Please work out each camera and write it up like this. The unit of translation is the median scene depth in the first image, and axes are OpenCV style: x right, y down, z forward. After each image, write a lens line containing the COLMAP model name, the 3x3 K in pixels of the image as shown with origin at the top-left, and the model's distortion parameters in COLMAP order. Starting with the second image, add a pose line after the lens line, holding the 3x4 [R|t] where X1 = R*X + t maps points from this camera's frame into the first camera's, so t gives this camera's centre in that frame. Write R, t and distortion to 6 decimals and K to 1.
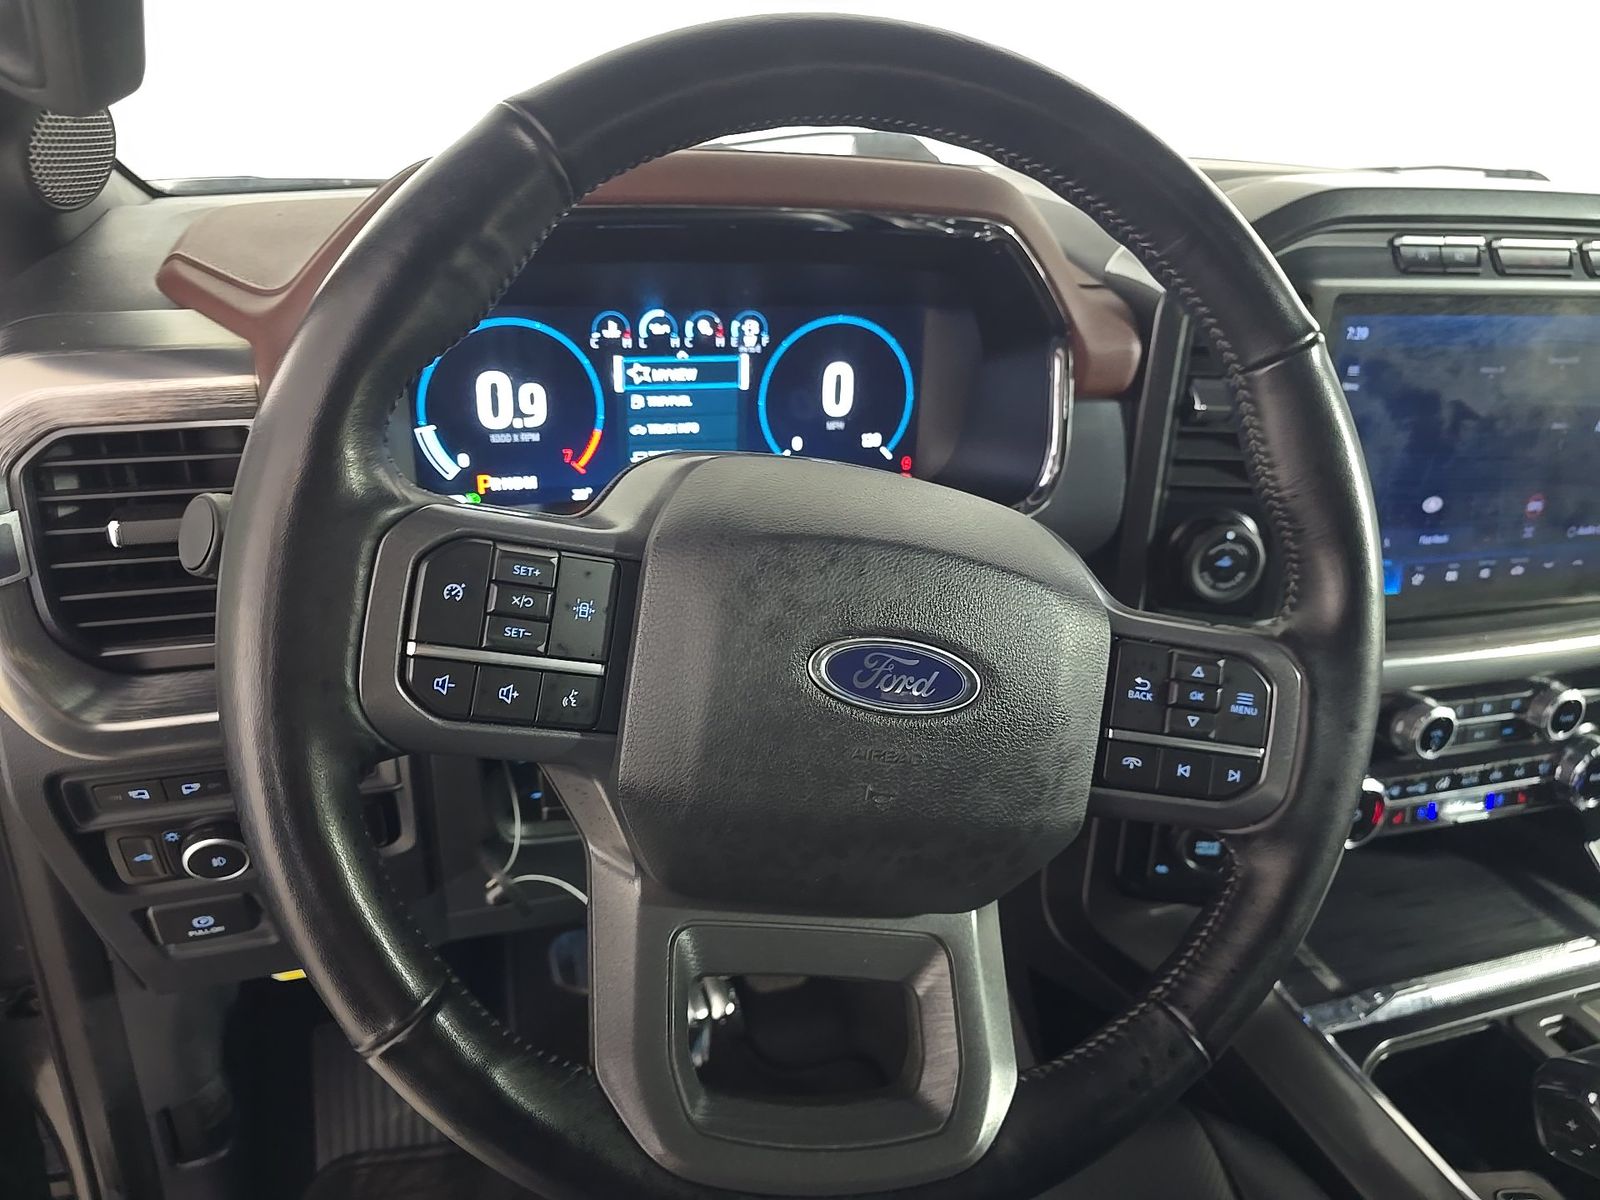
lens RADIAL K [[1076.1, 0, 775.2], [0, 1076.1, 592.0], [0, 0, 1]] dist [0.003214, -0.022121]
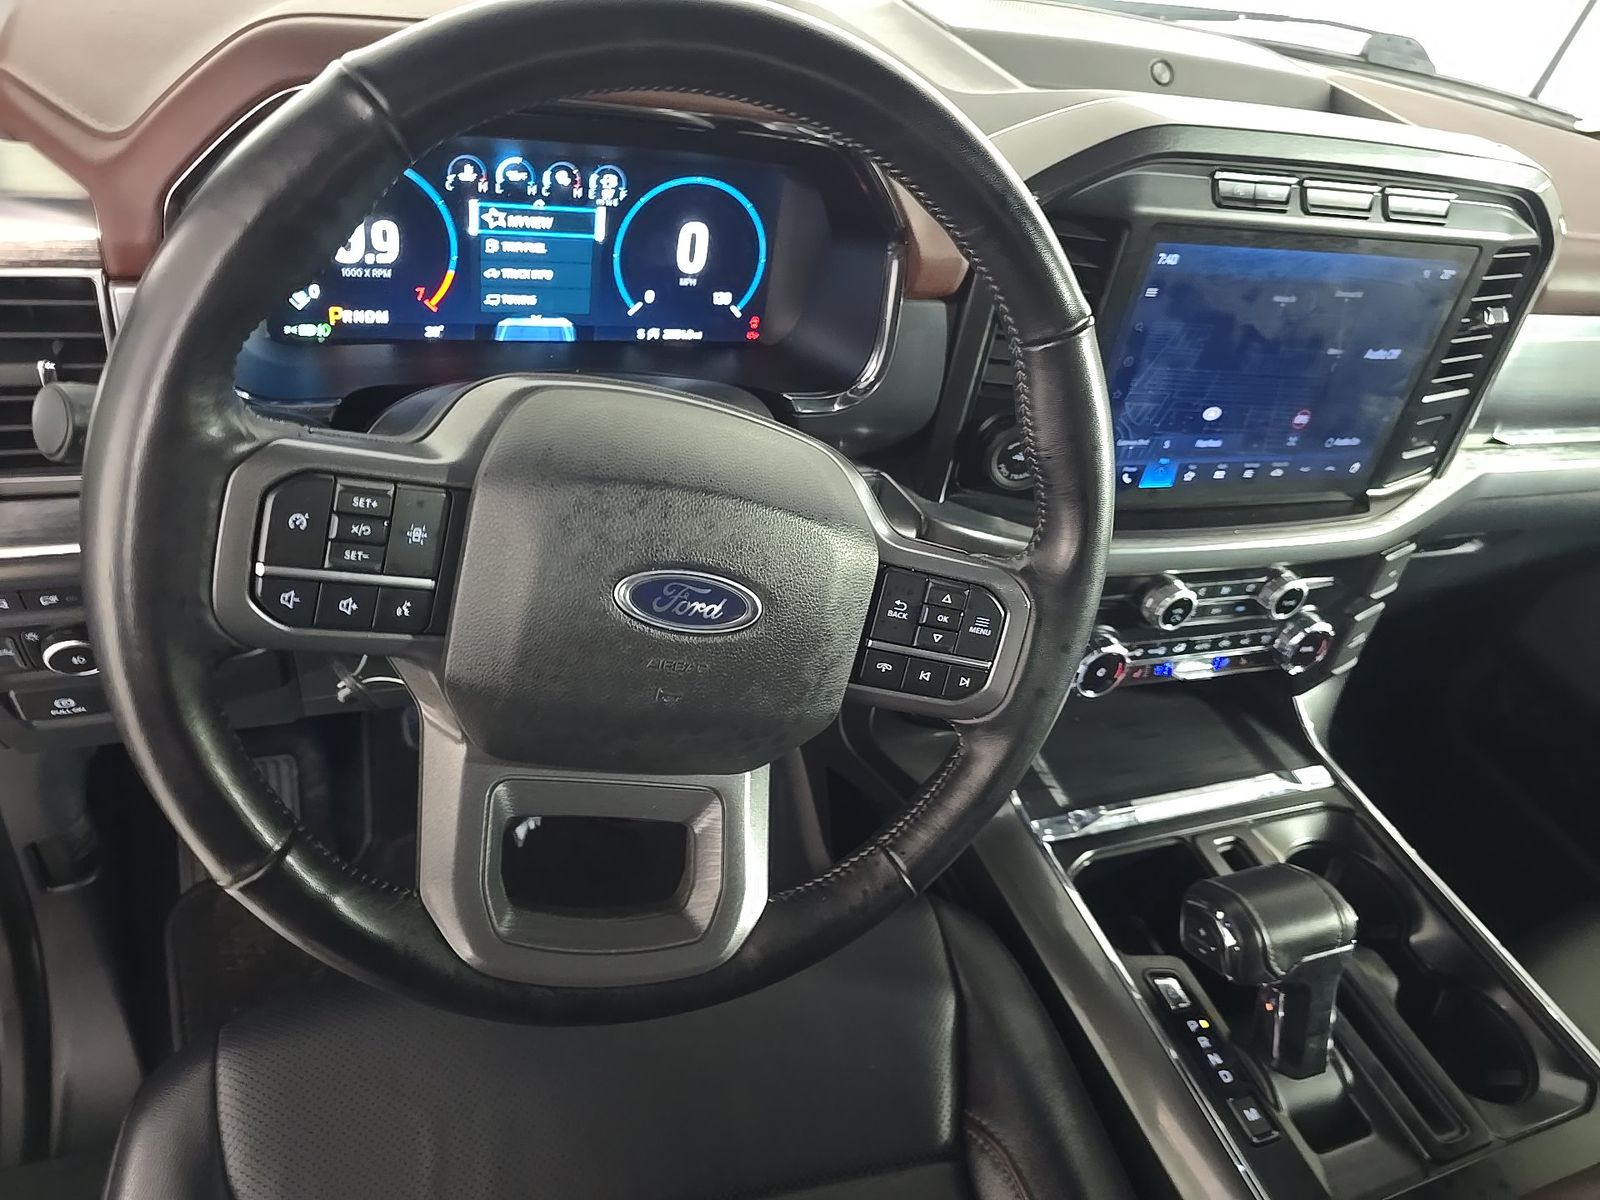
lens RADIAL K [[1076.1, 0, 775.2], [0, 1076.1, 592.0], [0, 0, 1]] dist [0.003214, -0.022121]
pose [[0.990055, 0.068370, 0.122952, 0.034968], [-0.095750, 0.967786, 0.232855, -0.125222], [-0.103071, -0.242312, 0.964708, -0.089242]]
